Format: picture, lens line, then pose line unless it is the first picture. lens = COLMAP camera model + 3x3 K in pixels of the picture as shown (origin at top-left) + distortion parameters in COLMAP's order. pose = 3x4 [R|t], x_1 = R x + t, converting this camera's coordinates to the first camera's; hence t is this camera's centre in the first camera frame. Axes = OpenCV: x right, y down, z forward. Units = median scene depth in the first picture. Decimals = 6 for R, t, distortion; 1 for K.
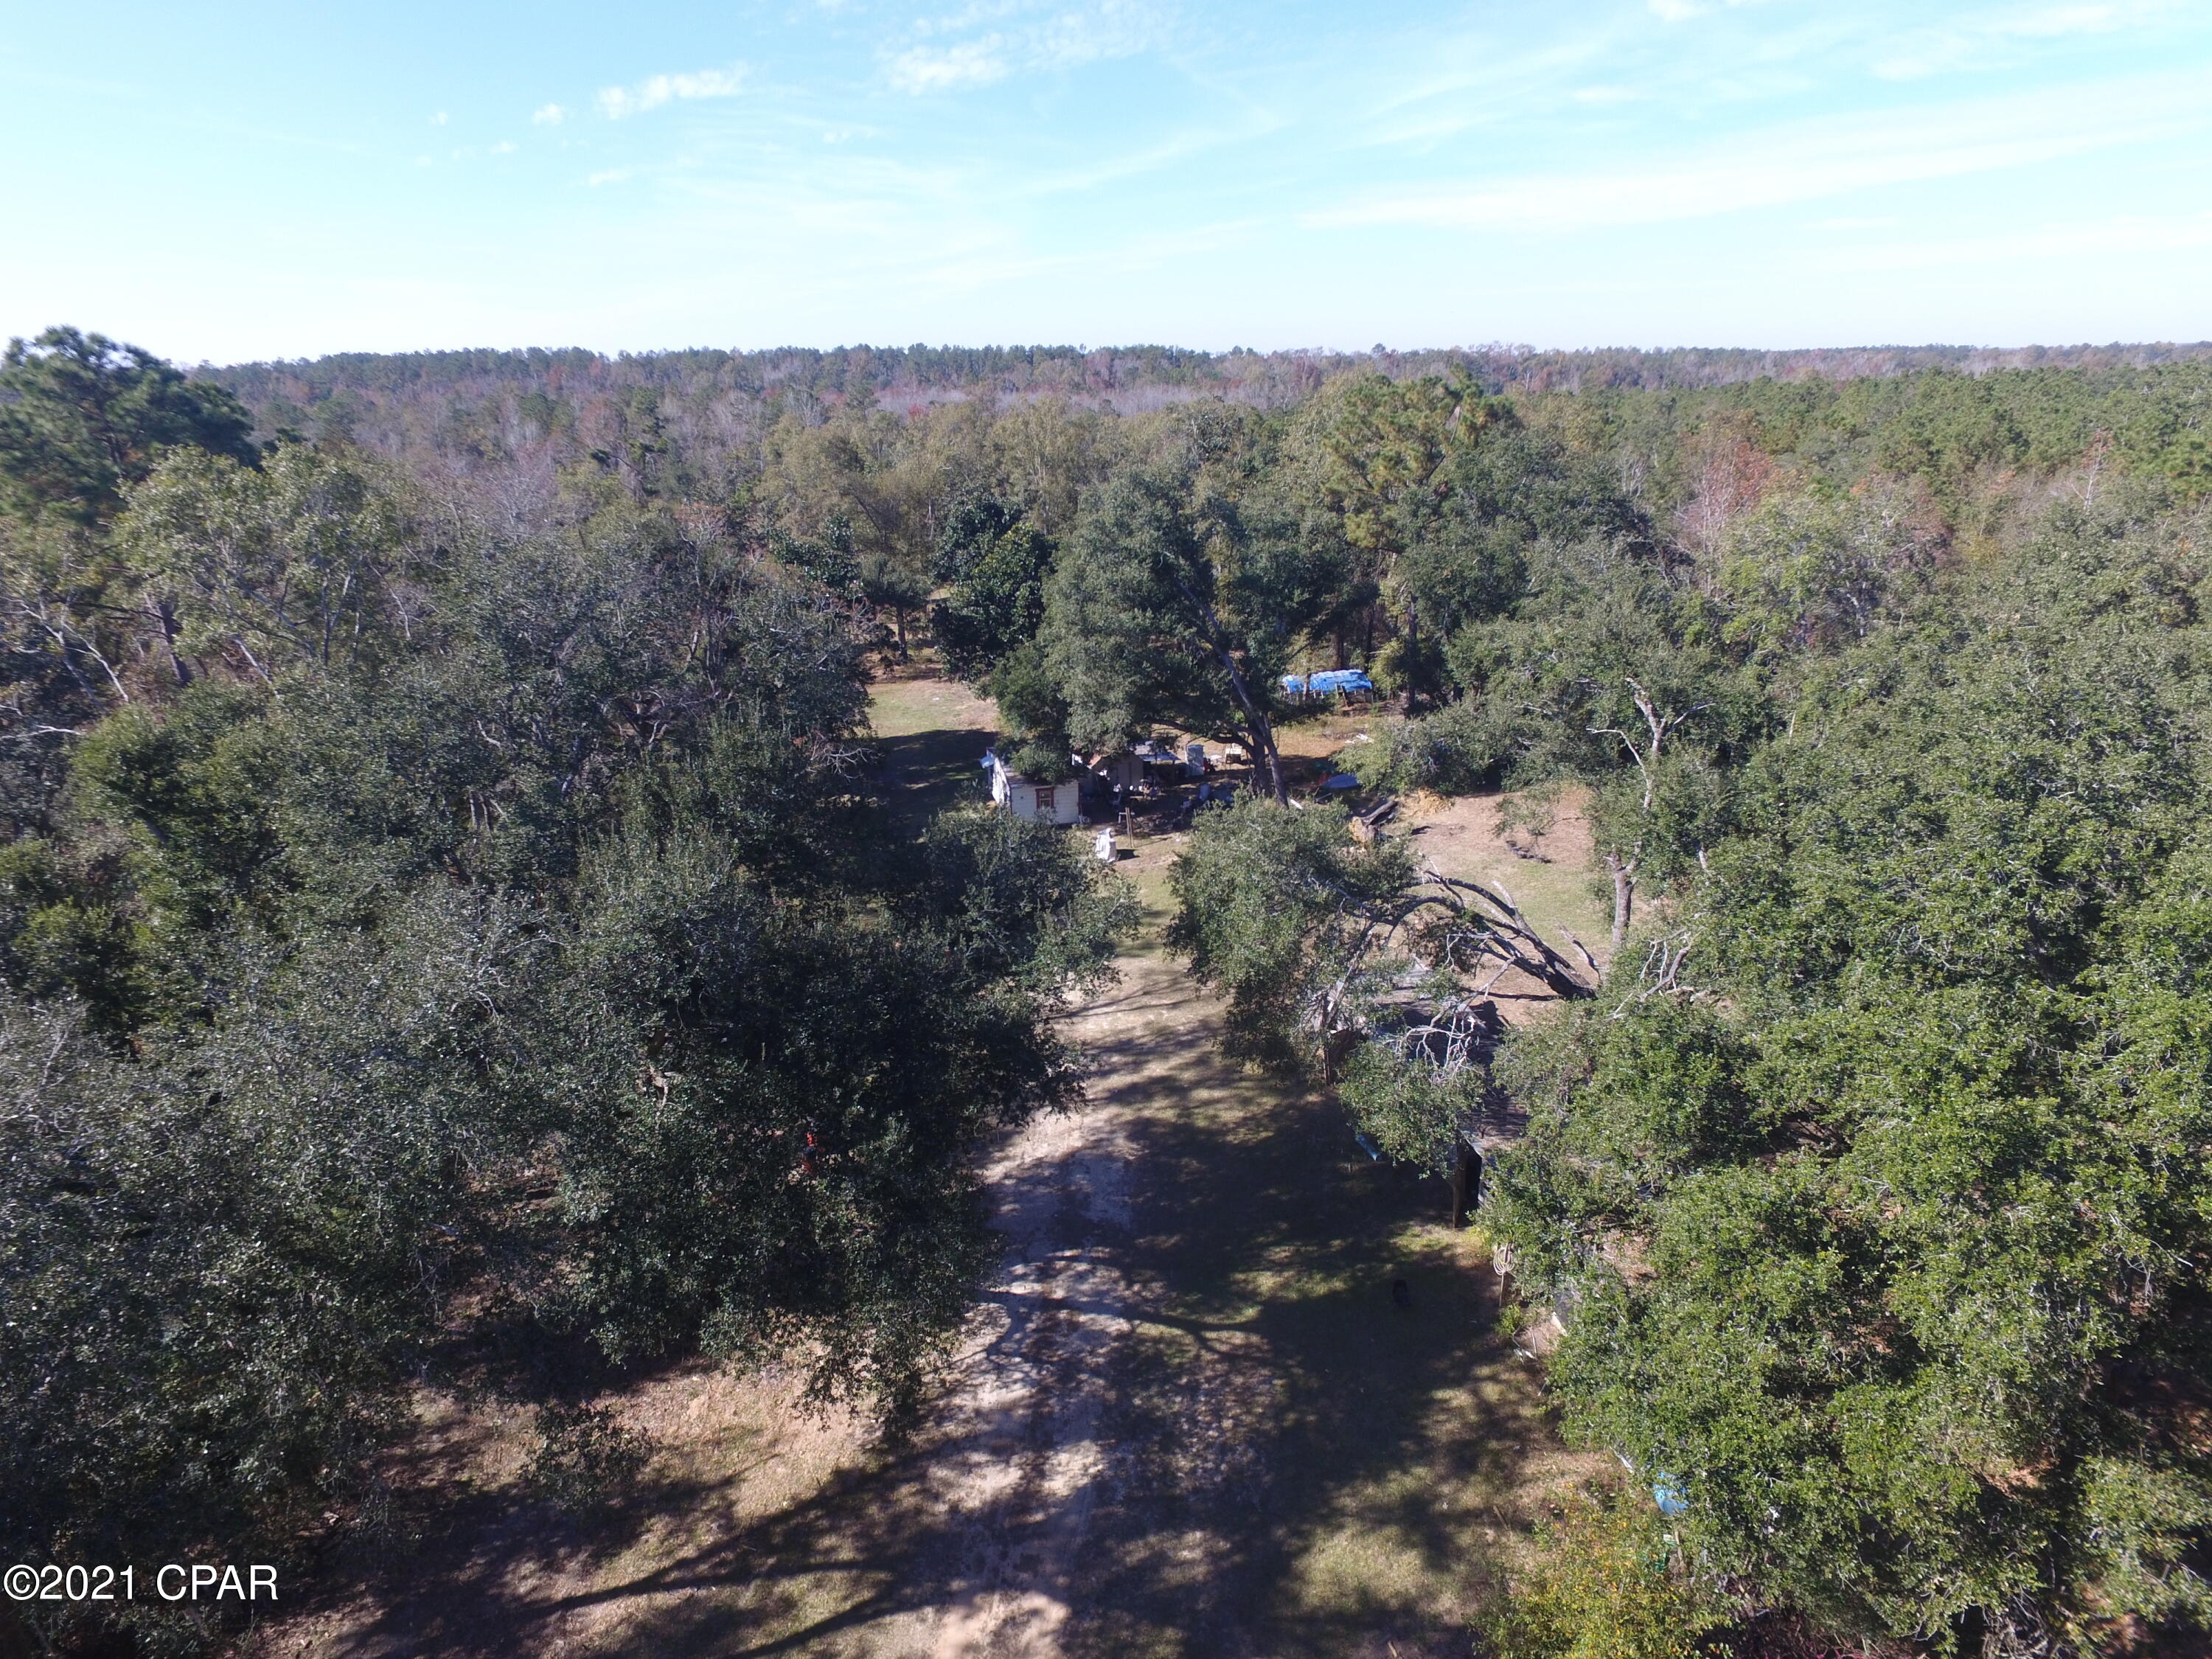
lens RADIAL K [[1287.4, 0, 1095.0], [0, 1287.4, 831.6], [0, 0, 1]] dist [-0.006348, 0.013738]
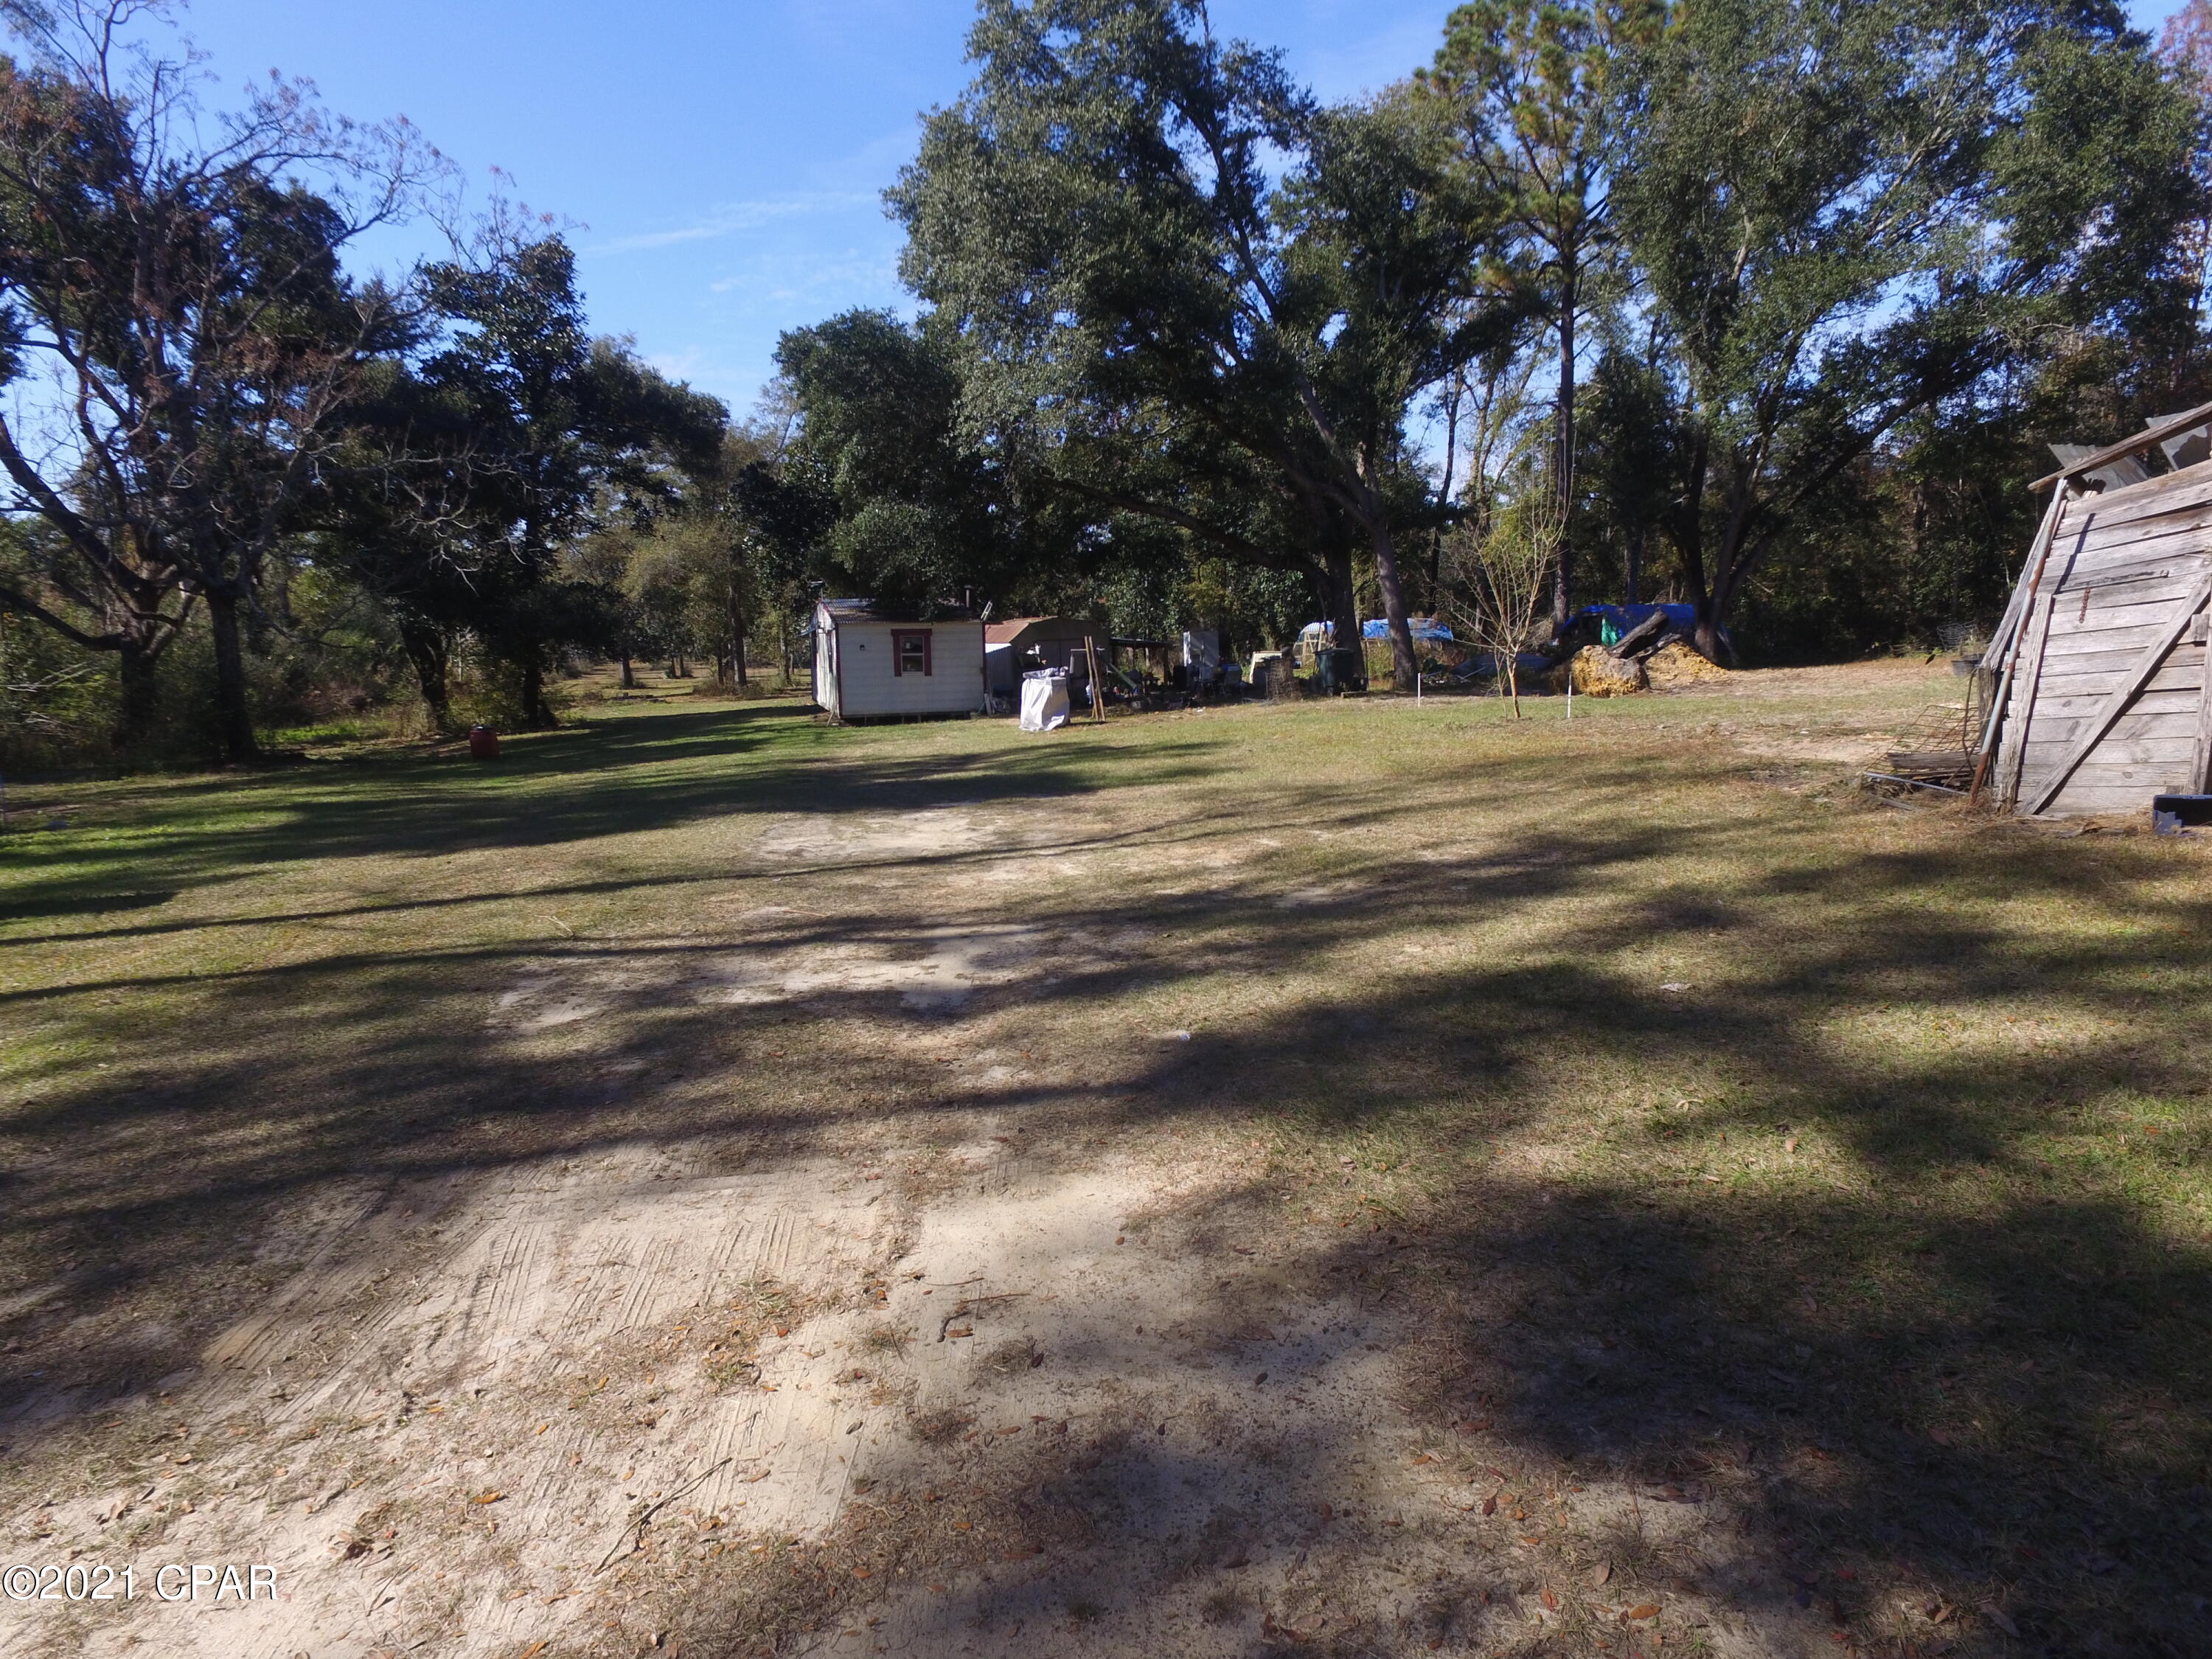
lens RADIAL K [[1287.4, 0, 1089.6], [0, 1287.4, 834.2], [0, 0, 1]] dist [-0.006348, 0.013738]
pose [[0.998374, -0.012696, 0.055565, -0.001261], [0.022834, 0.982319, -0.185818, 0.181795], [-0.052223, 0.186784, 0.981012, 0.764079]]
